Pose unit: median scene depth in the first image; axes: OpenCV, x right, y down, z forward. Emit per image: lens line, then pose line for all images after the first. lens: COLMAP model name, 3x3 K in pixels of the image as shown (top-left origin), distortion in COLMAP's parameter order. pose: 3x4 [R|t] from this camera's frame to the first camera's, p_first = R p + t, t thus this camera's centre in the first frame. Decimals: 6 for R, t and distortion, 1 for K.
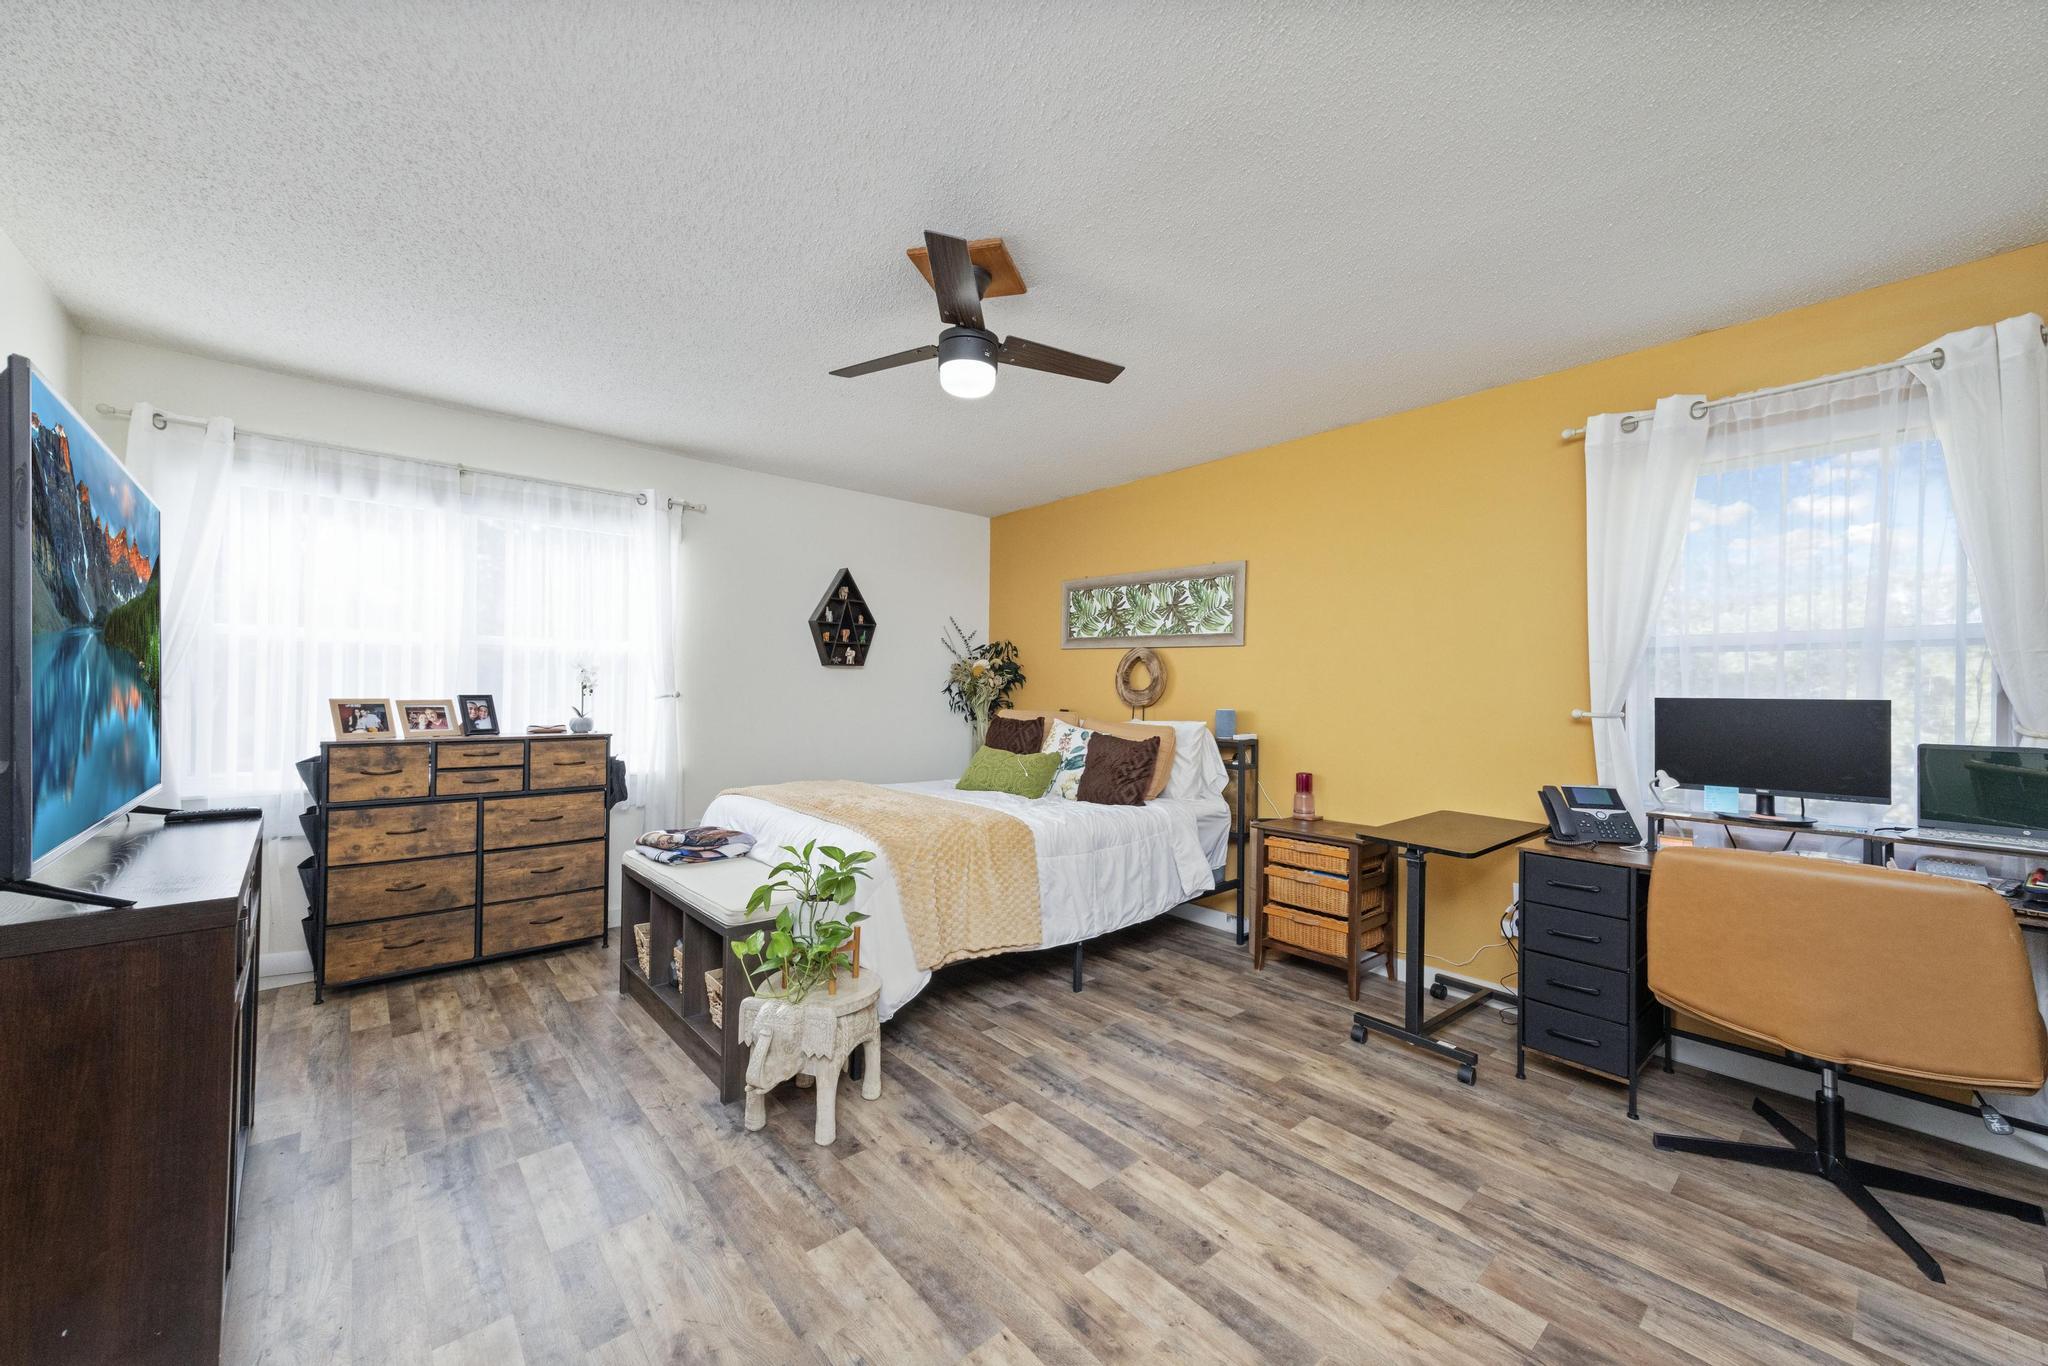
lens RADIAL K [[775.9, 0, 1030.3], [0, 775.9, 688.7], [0, 0, 1]] dist [0.014270, 0.000045]
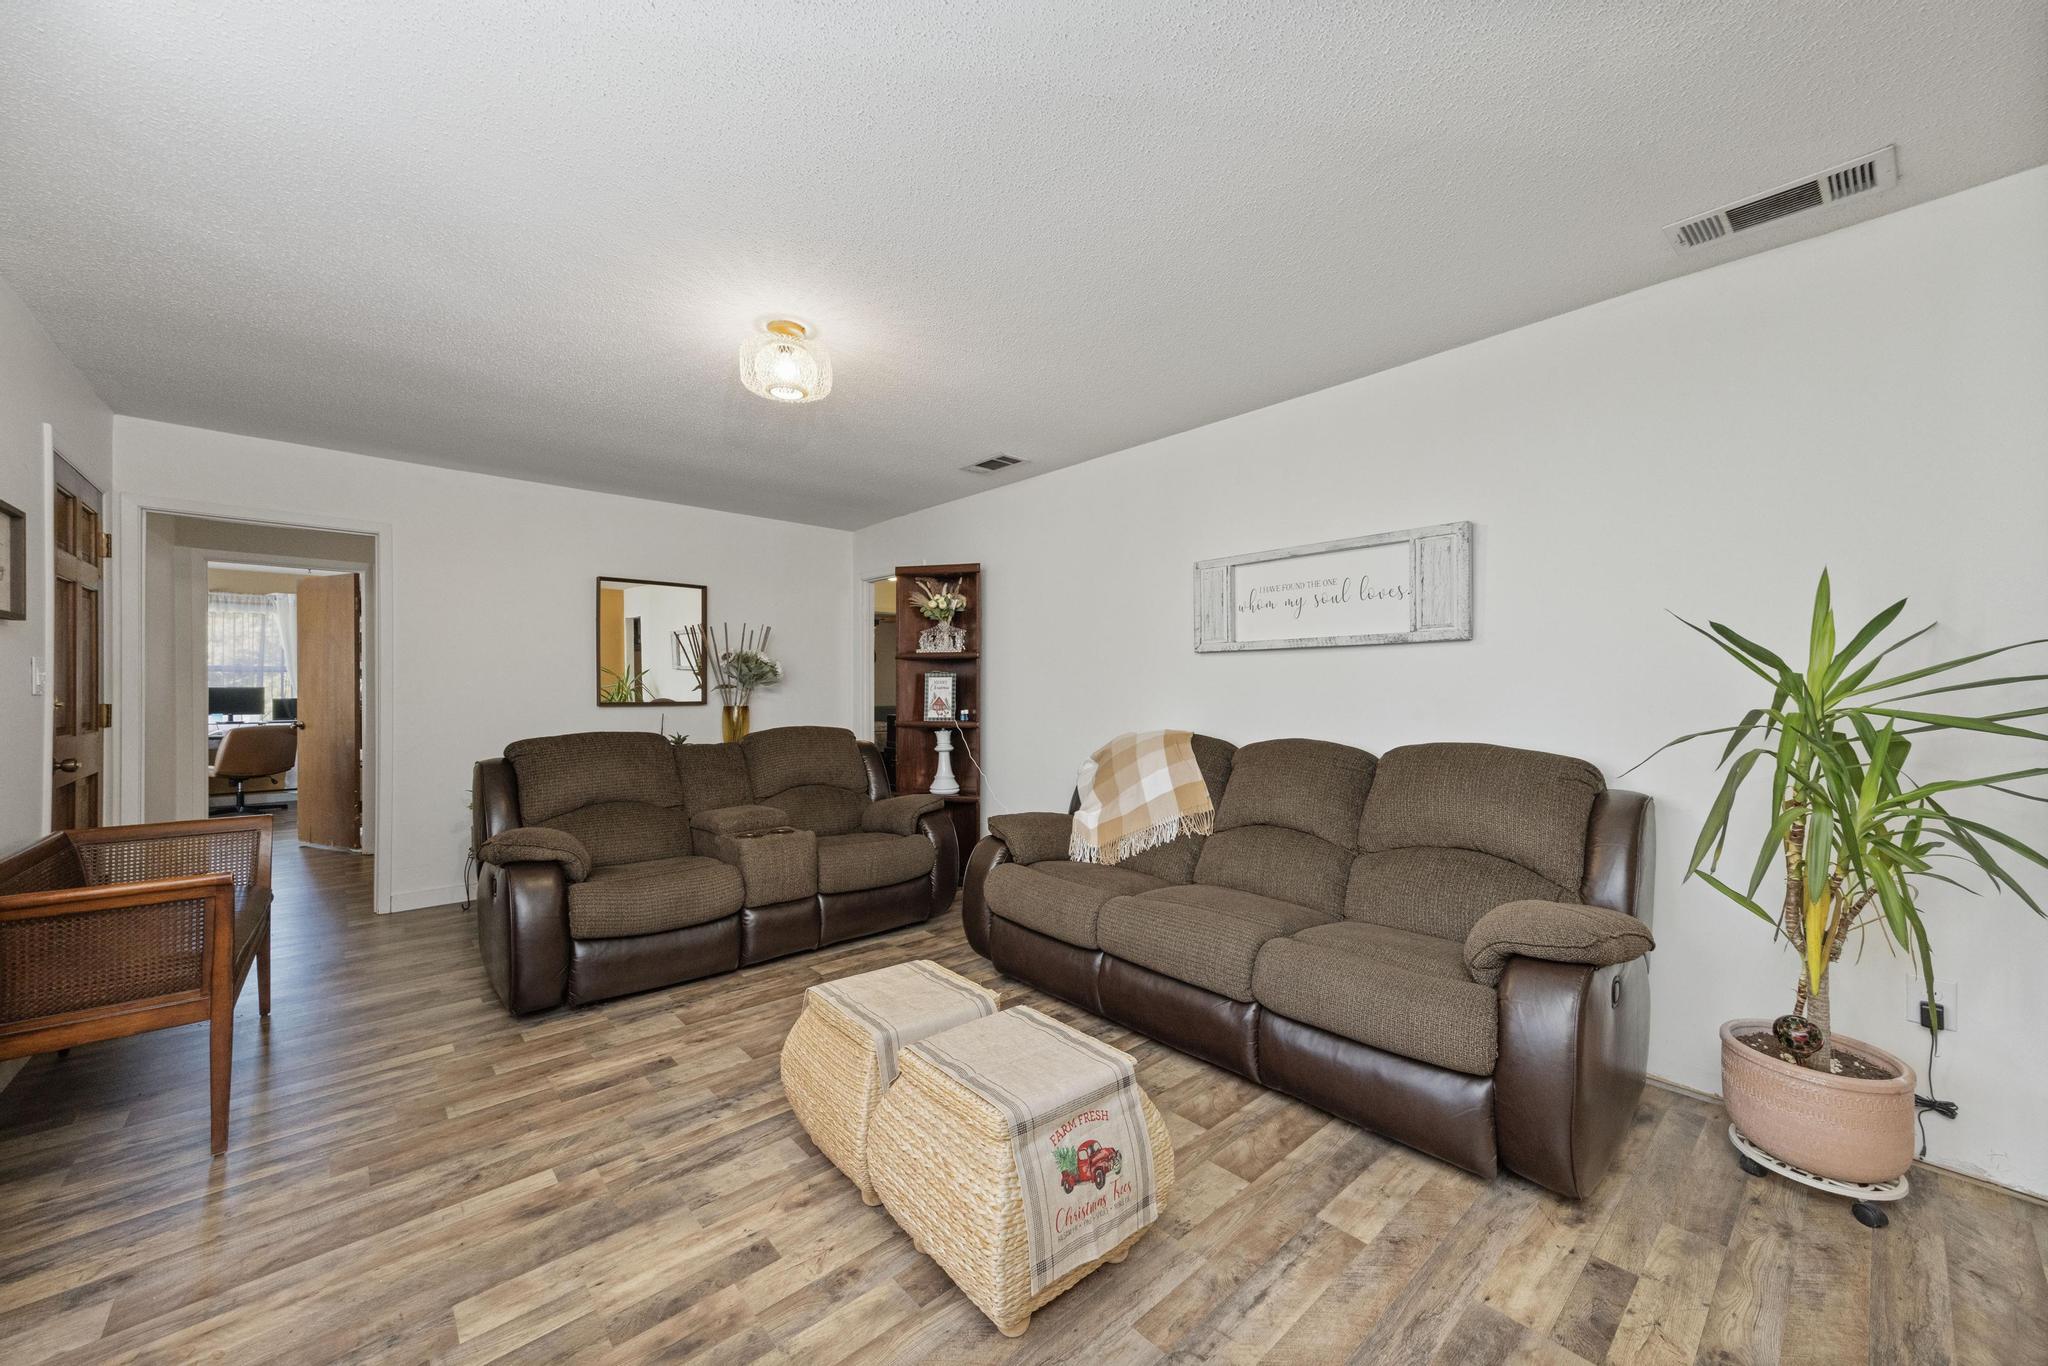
lens RADIAL K [[775.9, 0, 1030.3], [0, 775.9, 688.7], [0, 0, 1]] dist [0.014270, 0.000045]
pose [[-0.018037, -0.014902, 0.999726, -0.663621], [-0.007204, 0.999865, 0.014774, -0.007125], [-0.999811, -0.006935, -0.018142, 0.754479]]
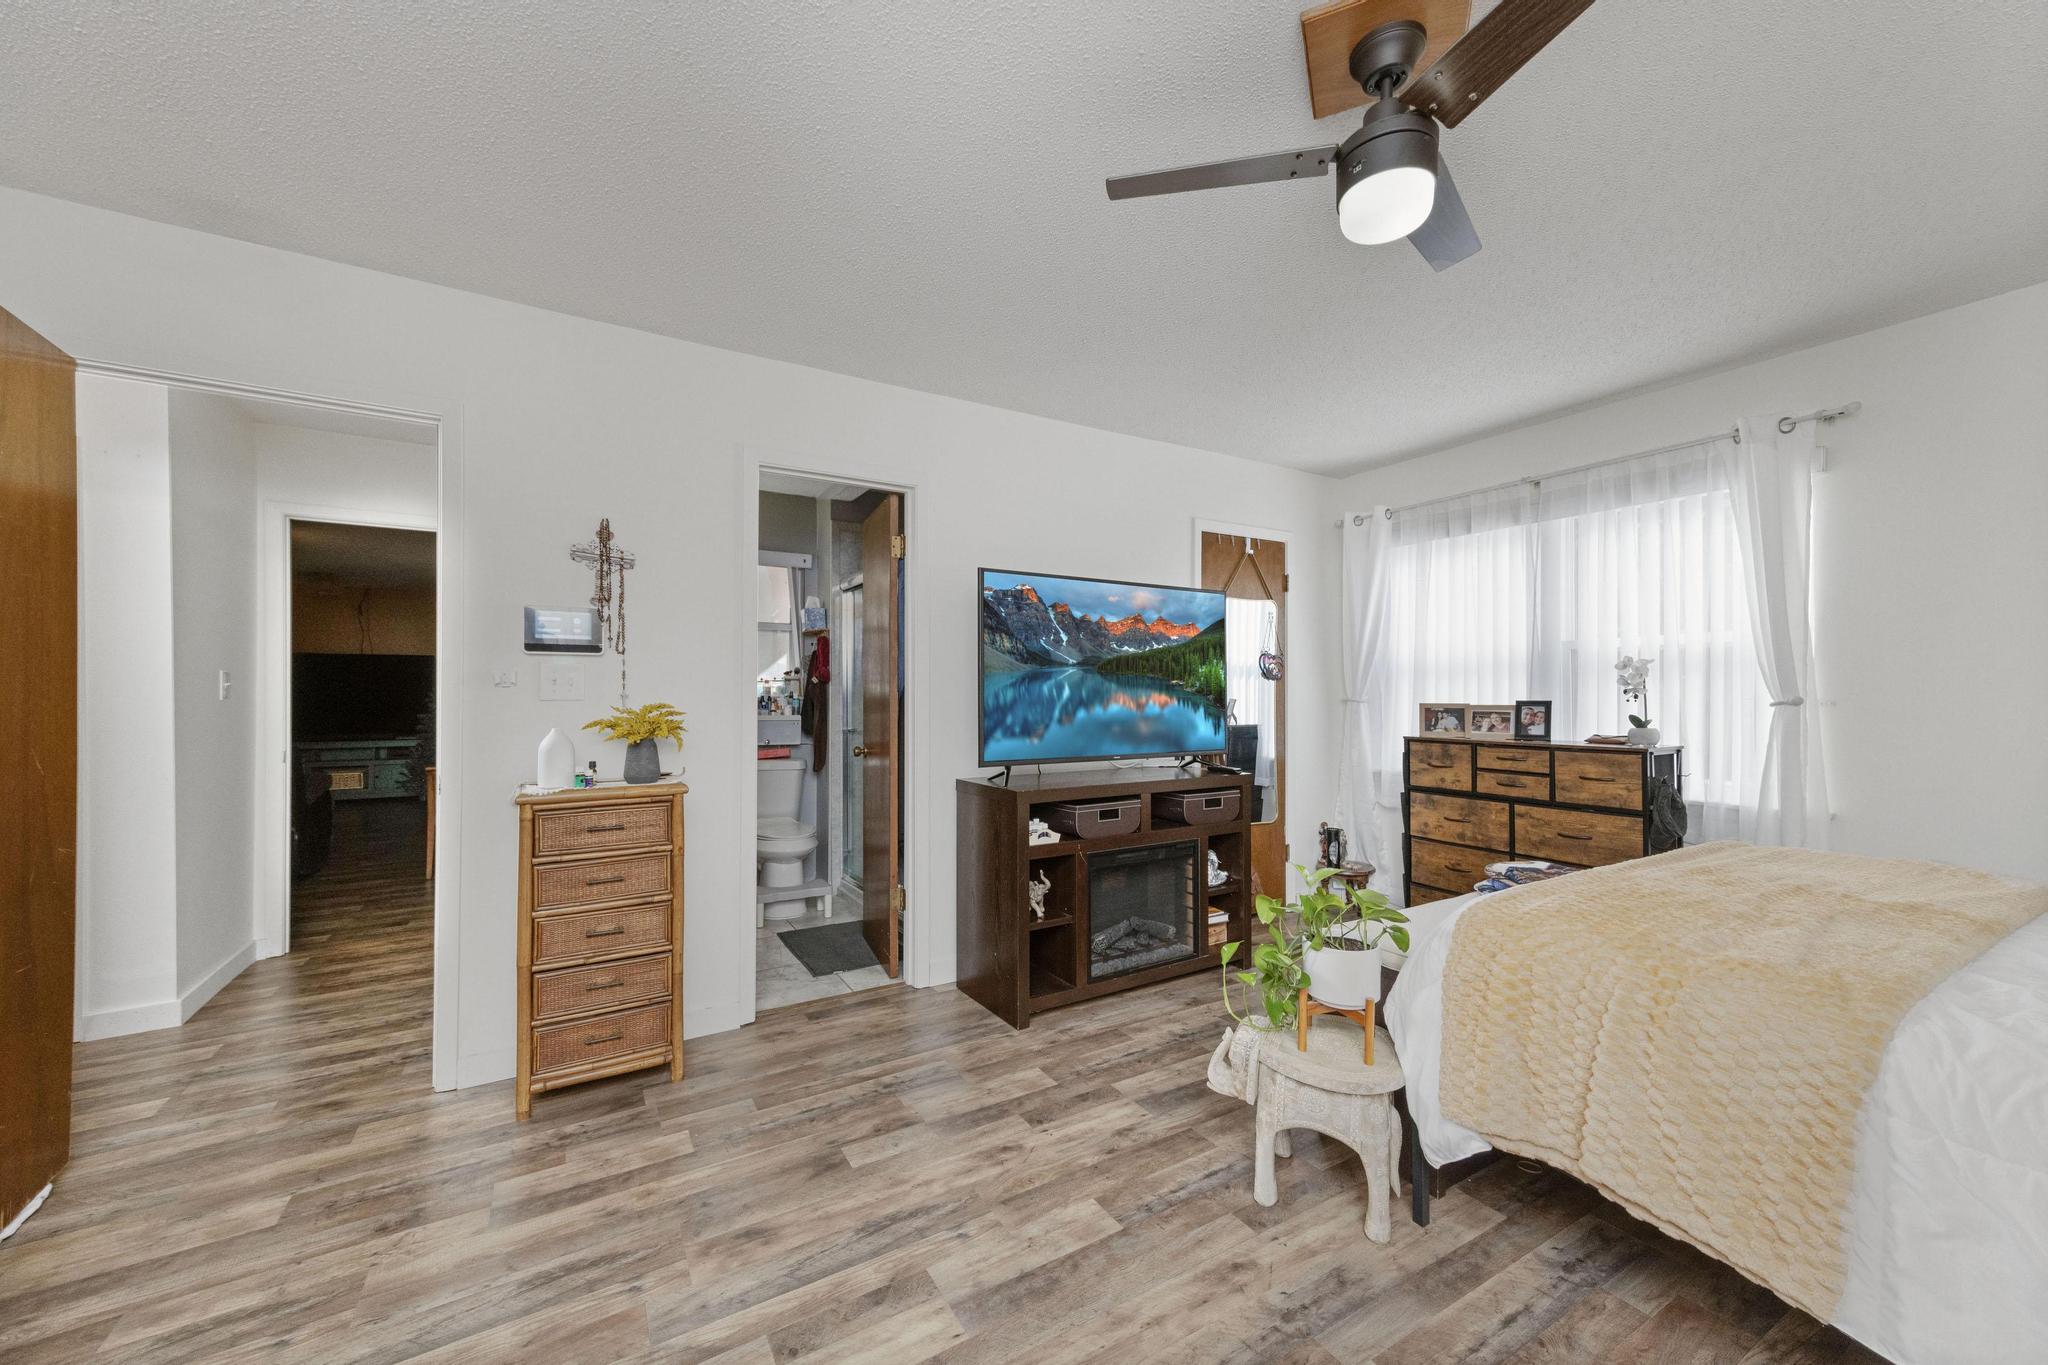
lens RADIAL K [[775.9, 0, 1030.3], [0, 775.9, 688.2], [0, 0, 1]] dist [0.014270, 0.000045]
pose [[-0.188672, -0.015962, -0.981911, 0.428569], [0.002480, 0.999857, -0.016730, 0.007284], [0.982037, -0.005591, -0.188605, 0.580828]]
